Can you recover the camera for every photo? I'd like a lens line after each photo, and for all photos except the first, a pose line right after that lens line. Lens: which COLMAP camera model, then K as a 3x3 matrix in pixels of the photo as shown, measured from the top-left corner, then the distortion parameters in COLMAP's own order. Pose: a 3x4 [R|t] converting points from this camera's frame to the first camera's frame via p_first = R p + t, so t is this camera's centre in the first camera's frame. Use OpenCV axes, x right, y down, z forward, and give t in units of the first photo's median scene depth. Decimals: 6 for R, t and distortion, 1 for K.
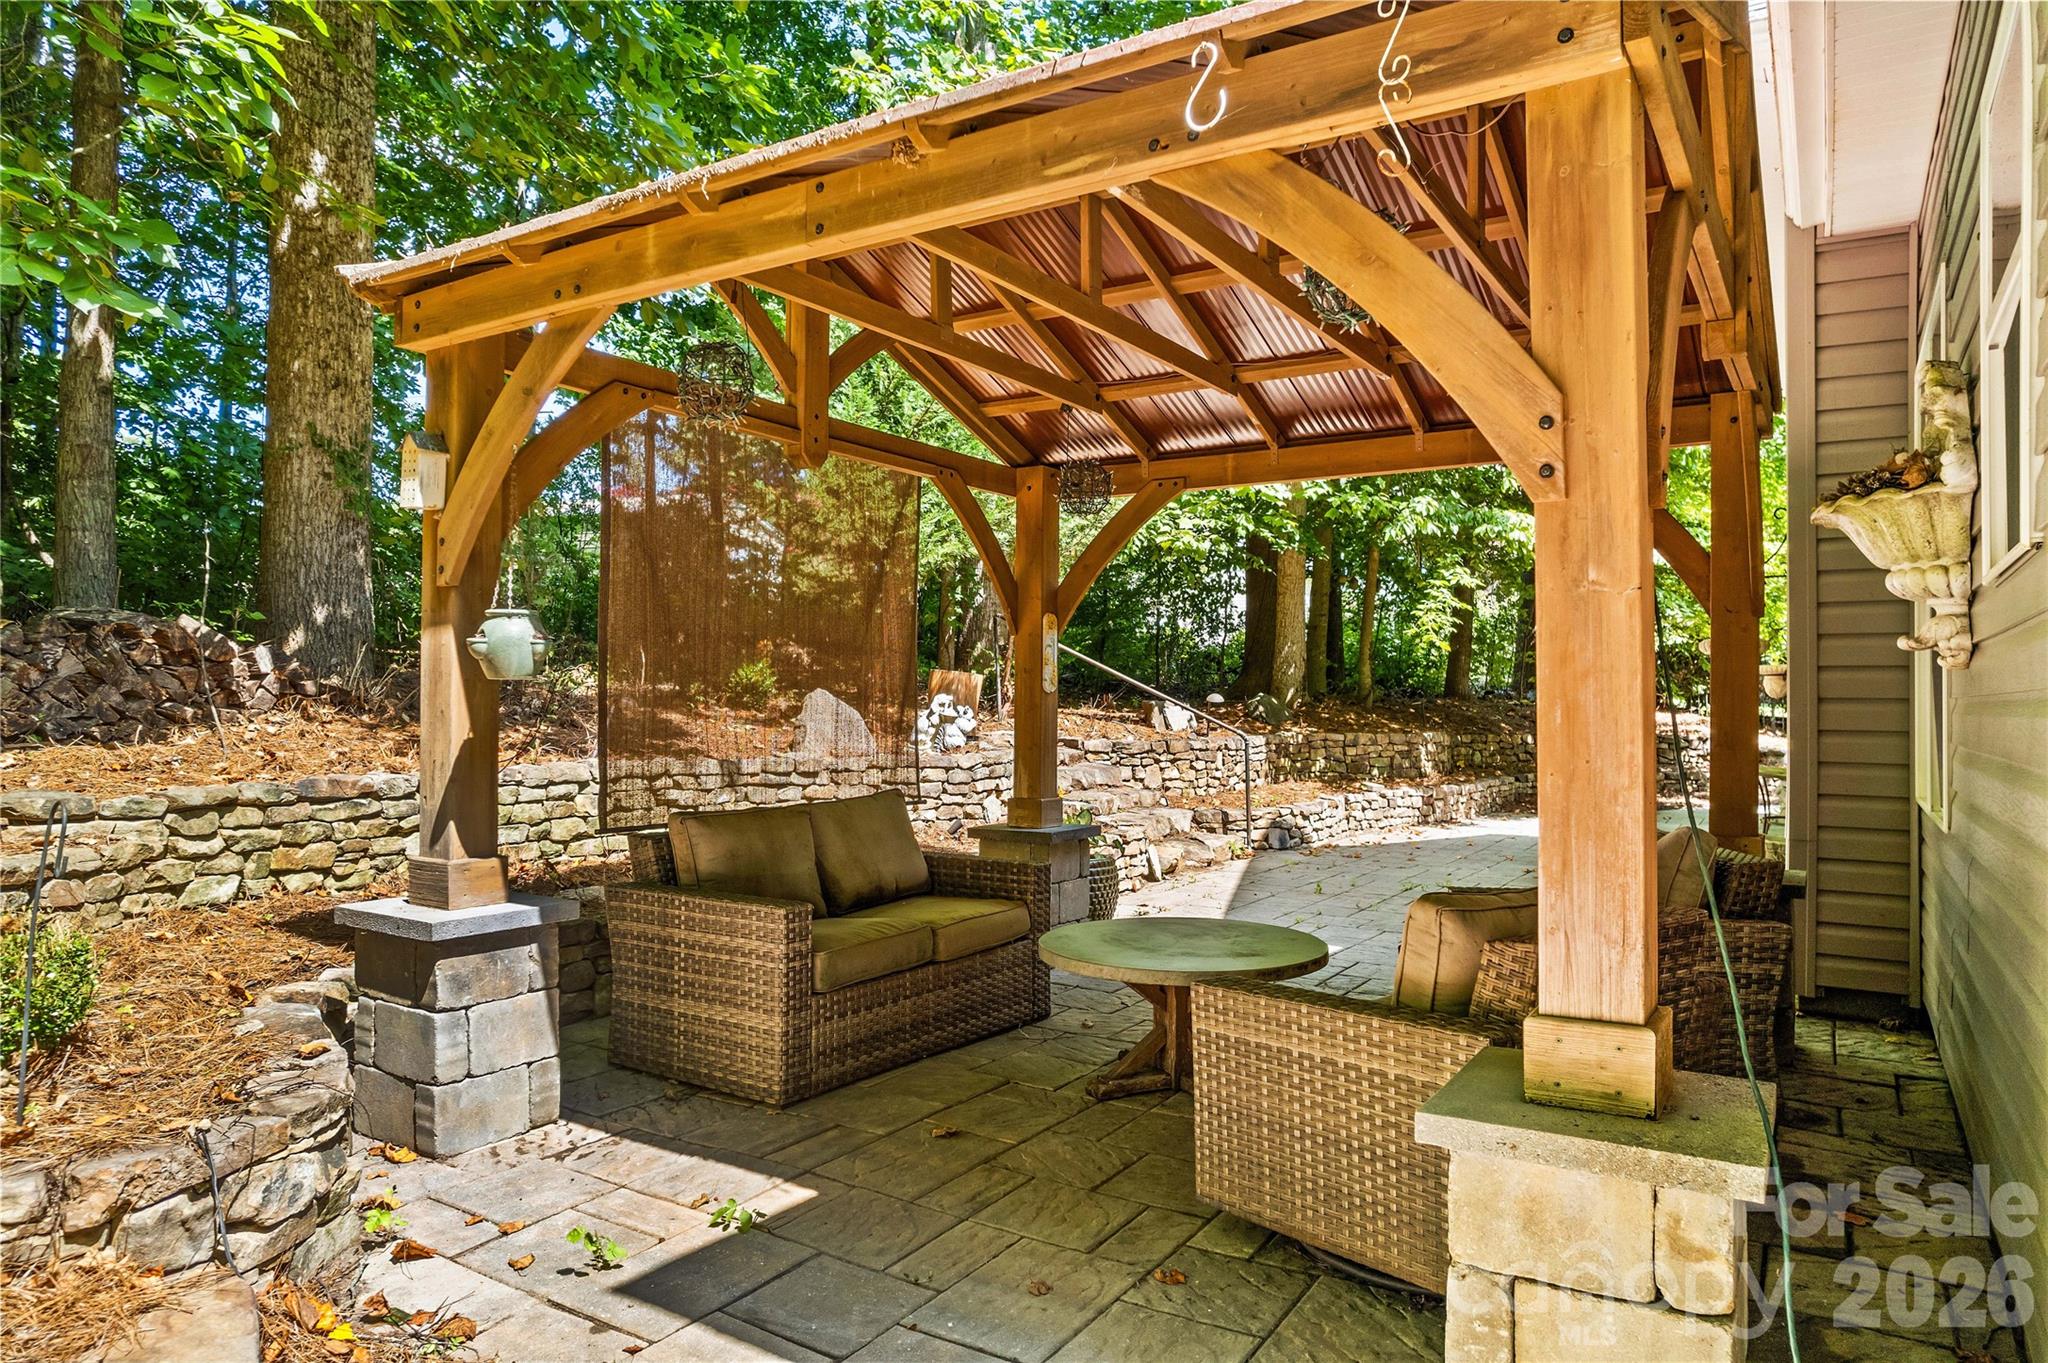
lens RADIAL K [[1322.4, 0, 1028.0], [0, 1322.4, 686.7], [0, 0, 1]] dist [-0.081898, 0.077029]
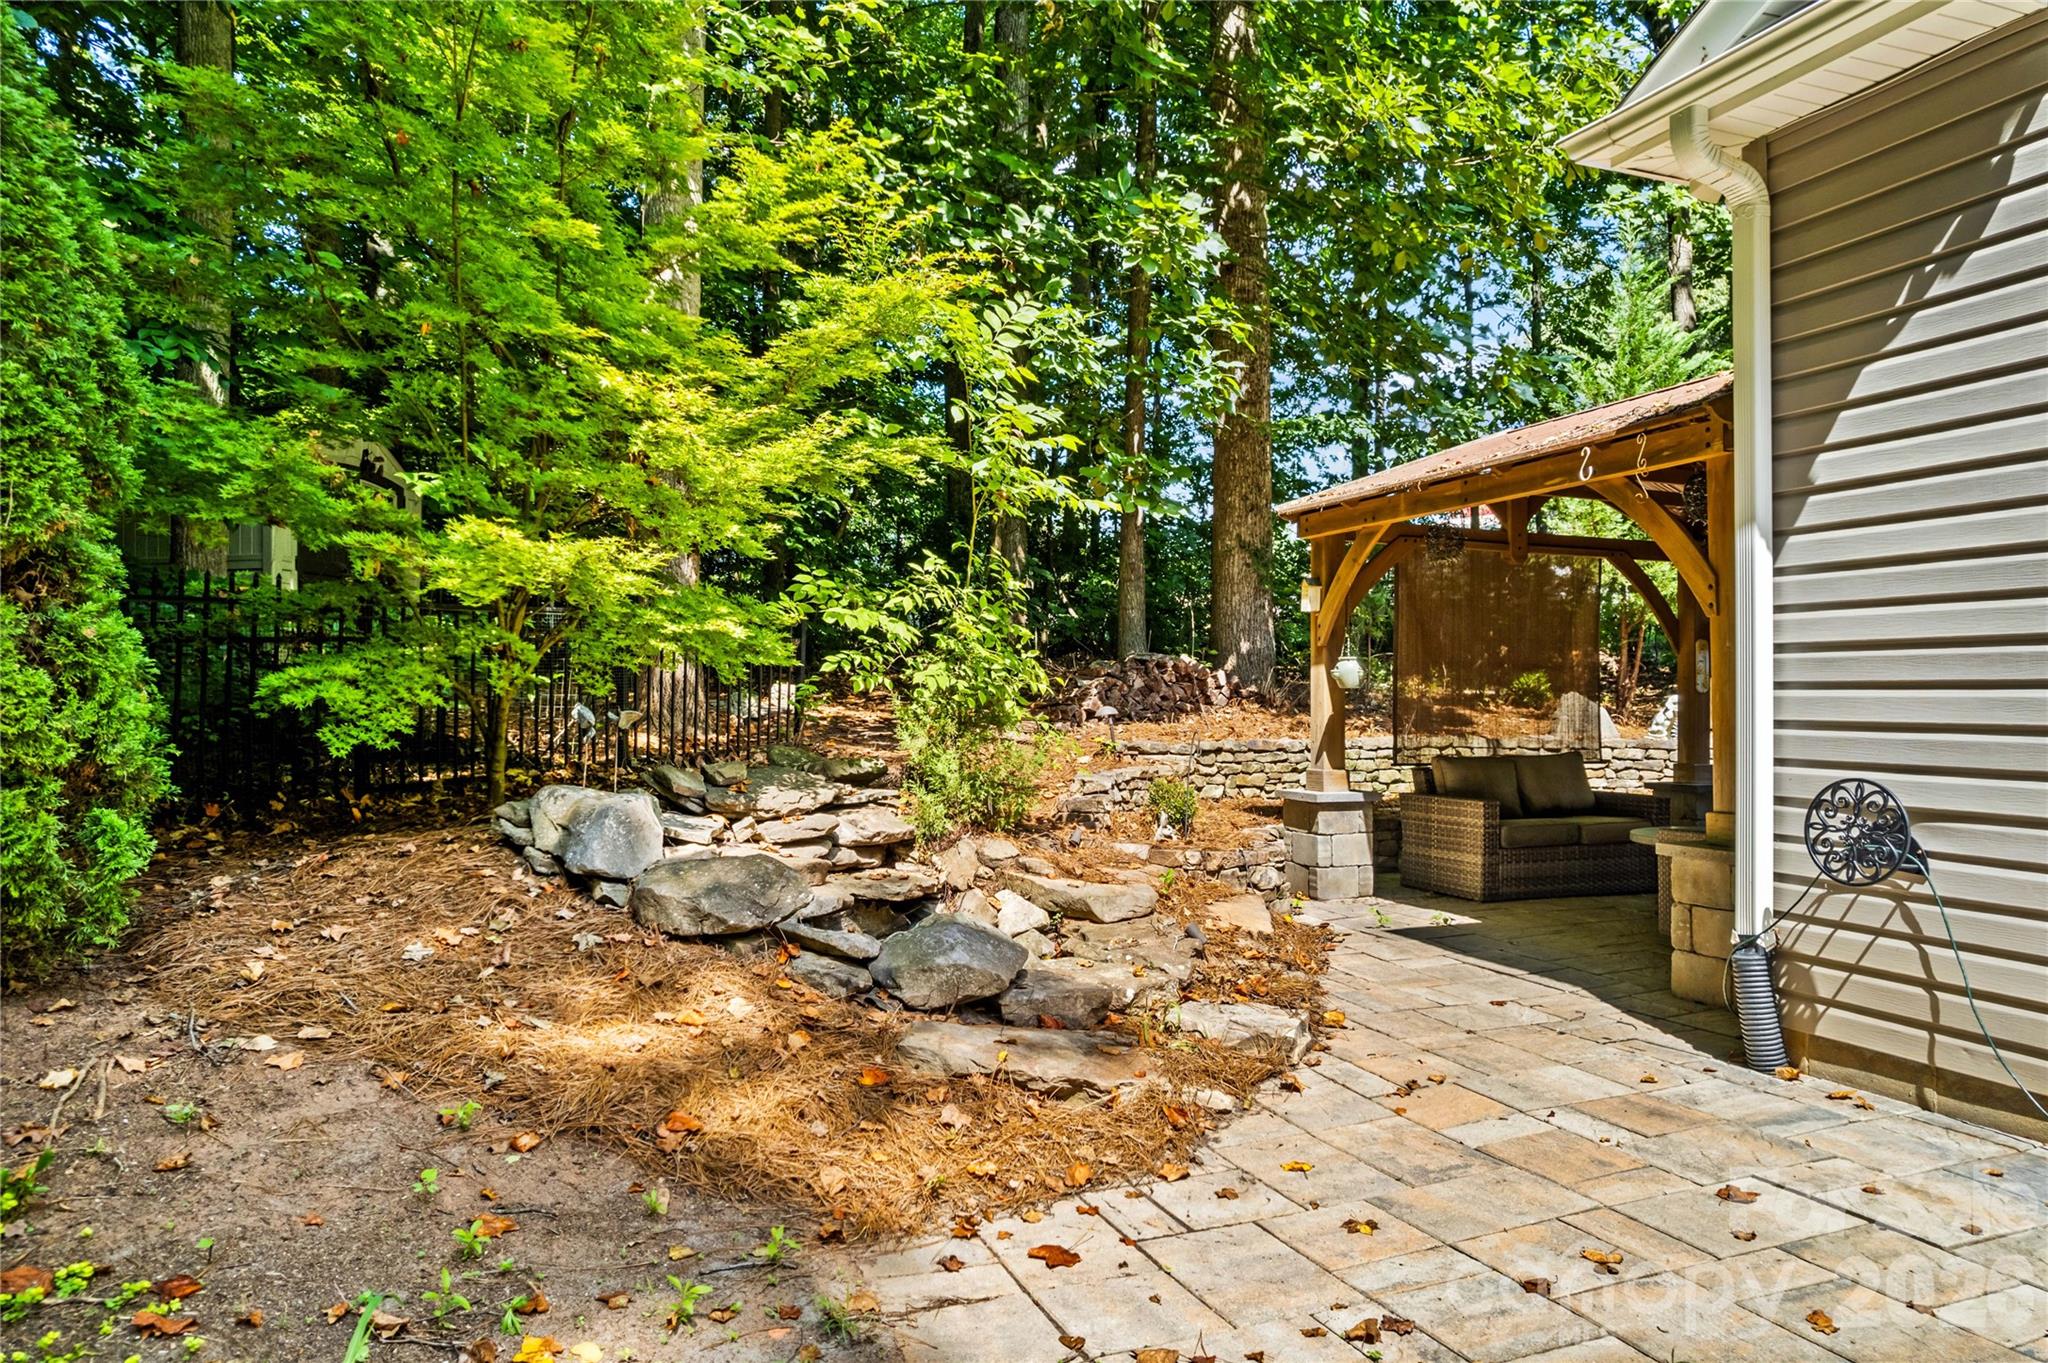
lens RADIAL K [[1296.7, 0, 1020.9], [0, 1296.7, 690.5], [0, 0, 1]] dist [-0.045851, 0.000405]
pose [[0.801332, -0.008875, -0.598155, 0.275548], [0.007632, 0.999960, -0.004612, 0.002764], [0.598172, -0.000869, 0.801368, -0.640360]]
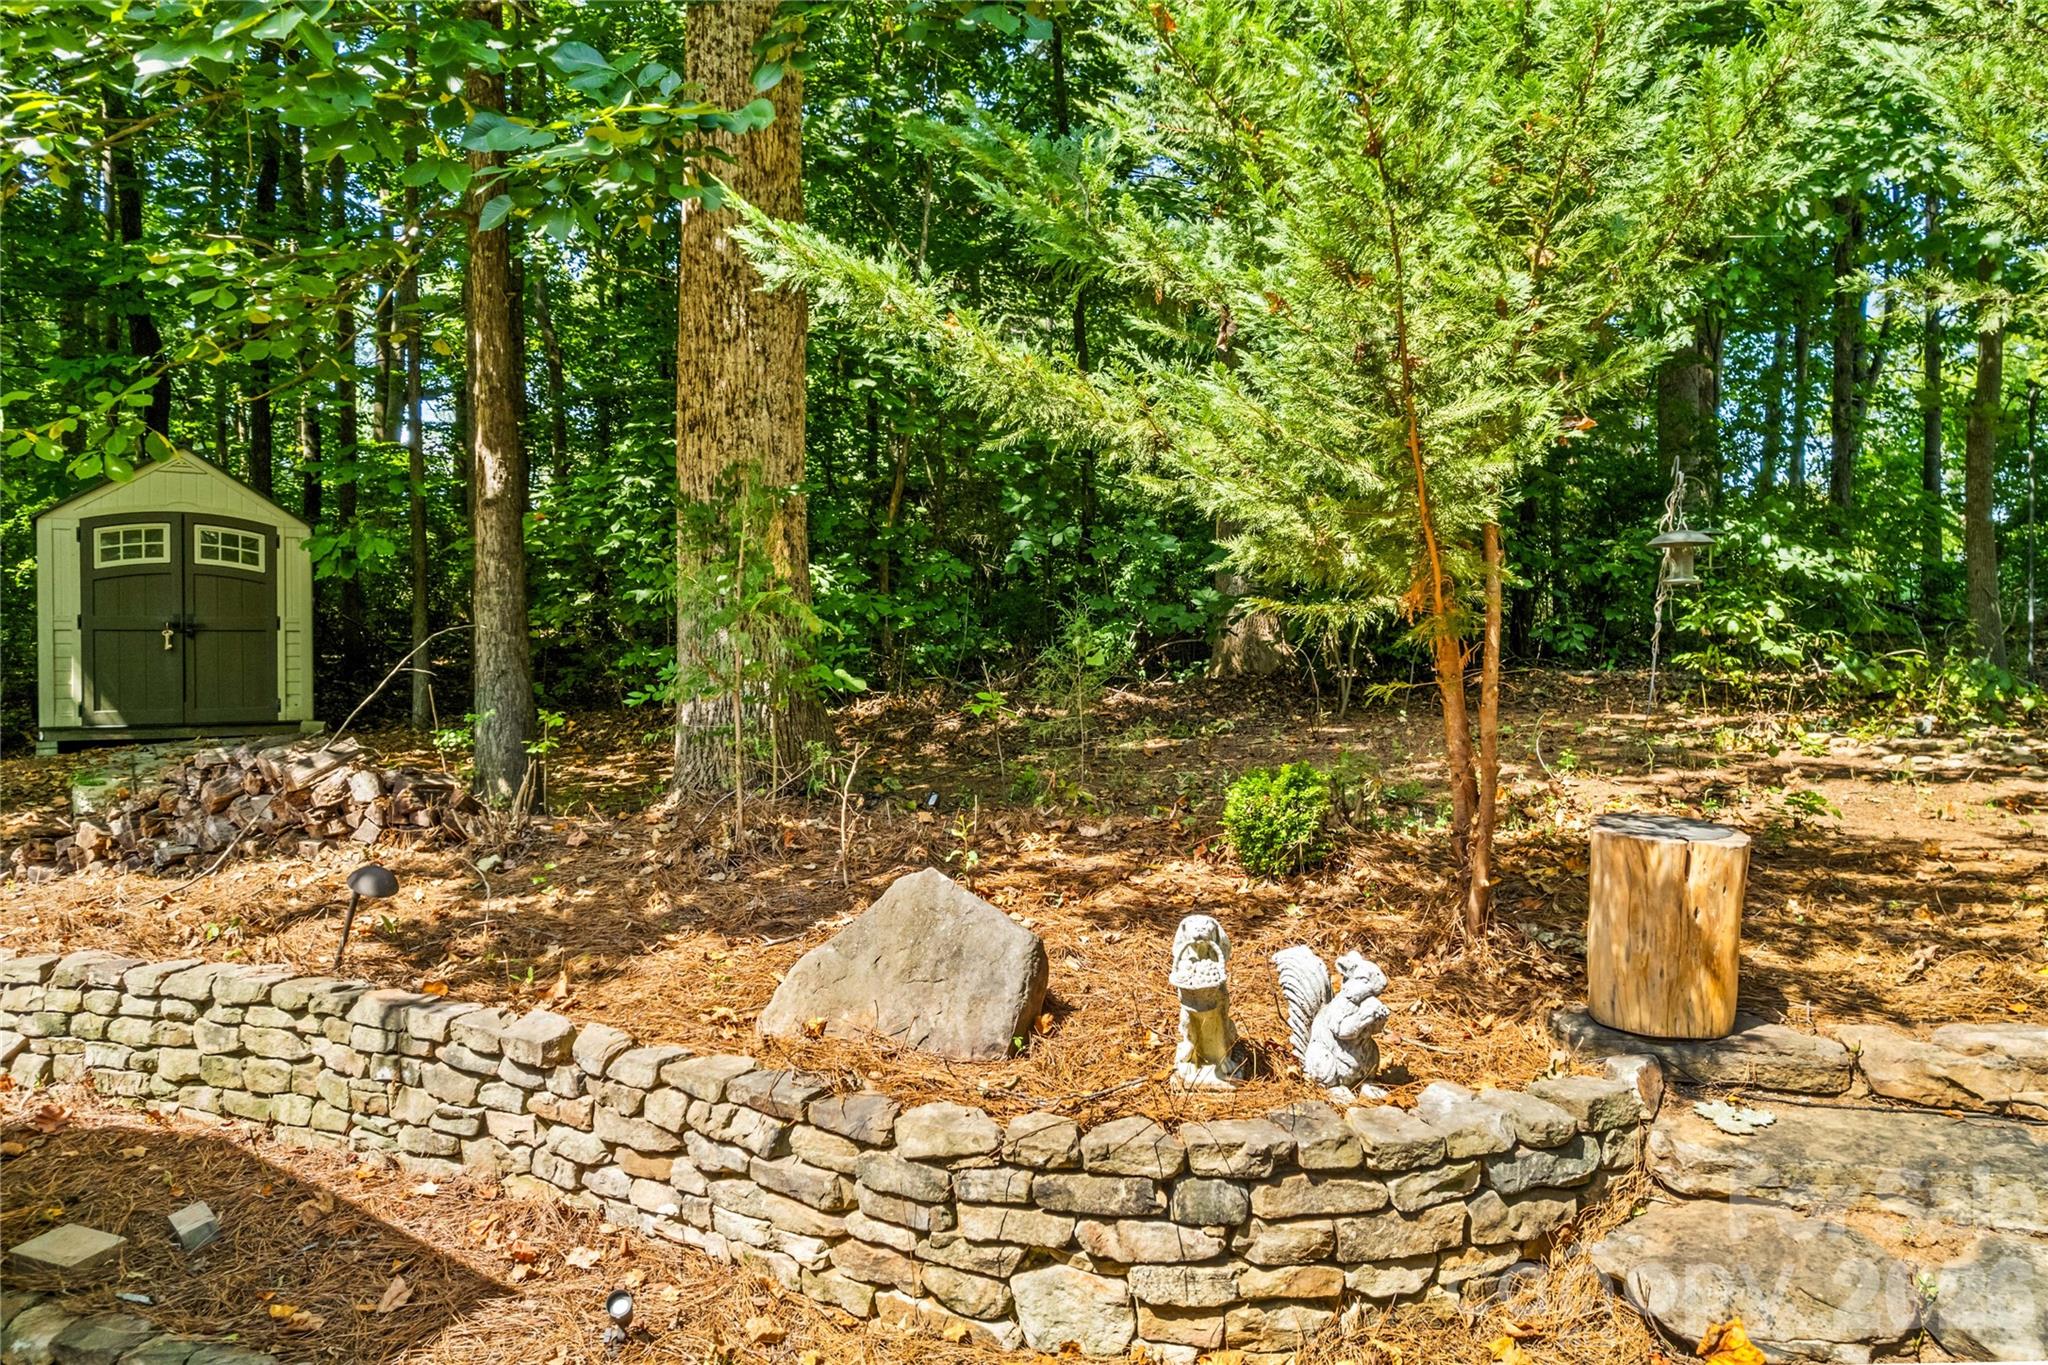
lens RADIAL K [[1302.4, 0, 1047.0], [0, 1302.4, 698.6], [0, 0, 1]] dist [-0.032594, 0.000121]
pose [[0.164788, -0.016446, -0.986192, 0.417838], [0.013475, 0.999805, -0.014421, -0.073516], [0.986237, -0.010912, 0.164978, 1.410450]]
